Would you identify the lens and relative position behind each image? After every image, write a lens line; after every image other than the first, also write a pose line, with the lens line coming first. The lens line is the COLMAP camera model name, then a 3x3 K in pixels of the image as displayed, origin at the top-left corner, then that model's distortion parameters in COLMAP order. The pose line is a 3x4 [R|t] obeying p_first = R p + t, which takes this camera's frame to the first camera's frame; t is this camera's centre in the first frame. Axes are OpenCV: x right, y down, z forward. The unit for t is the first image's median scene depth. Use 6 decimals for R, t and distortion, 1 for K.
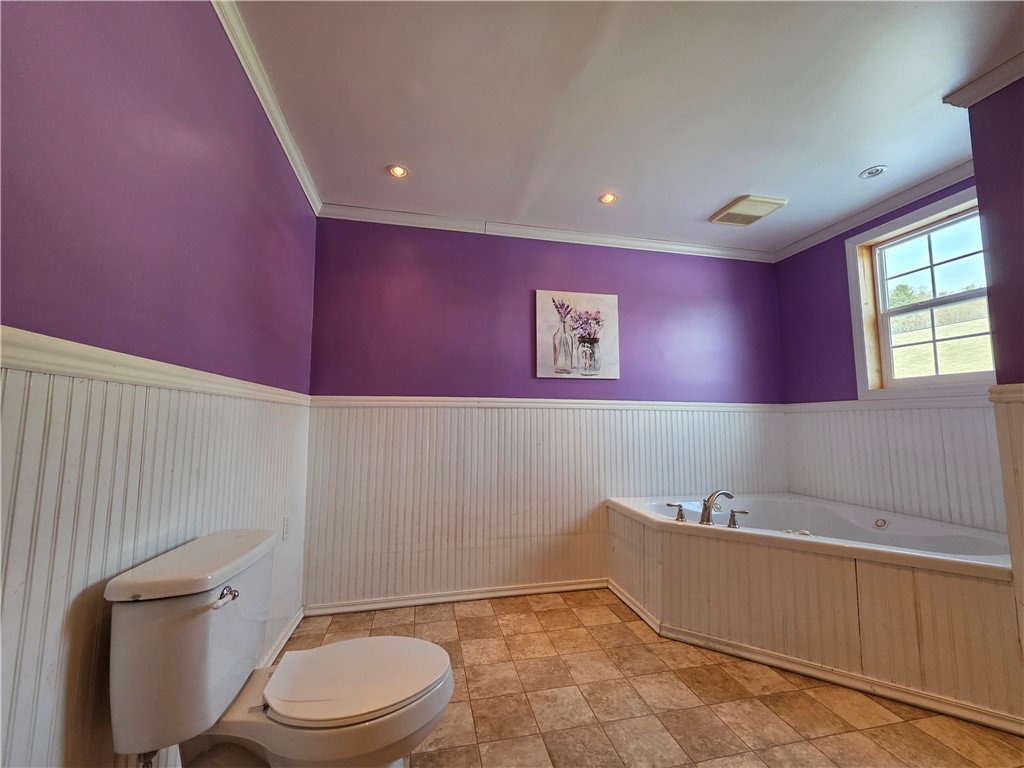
lens RADIAL K [[413.8, 0, 507.9], [0, 413.8, 370.0], [0, 0, 1]] dist [0.001585, 0.000111]
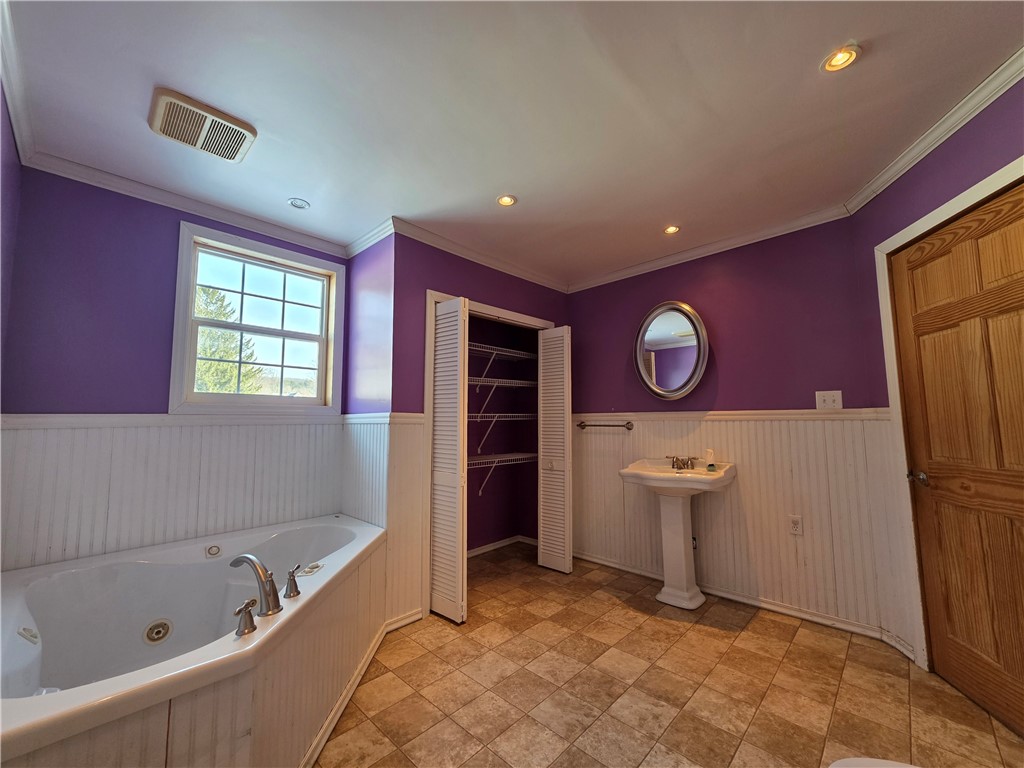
lens RADIAL K [[405.0, 0, 513.4], [0, 405.0, 385.1], [0, 0, 1]] dist [0.000872, -0.000007]
pose [[-0.559152, 0.087599, 0.824425, -0.352746], [-0.080660, 0.983937, -0.159255, 0.153872], [-0.825132, -0.155545, -0.543104, 1.511418]]
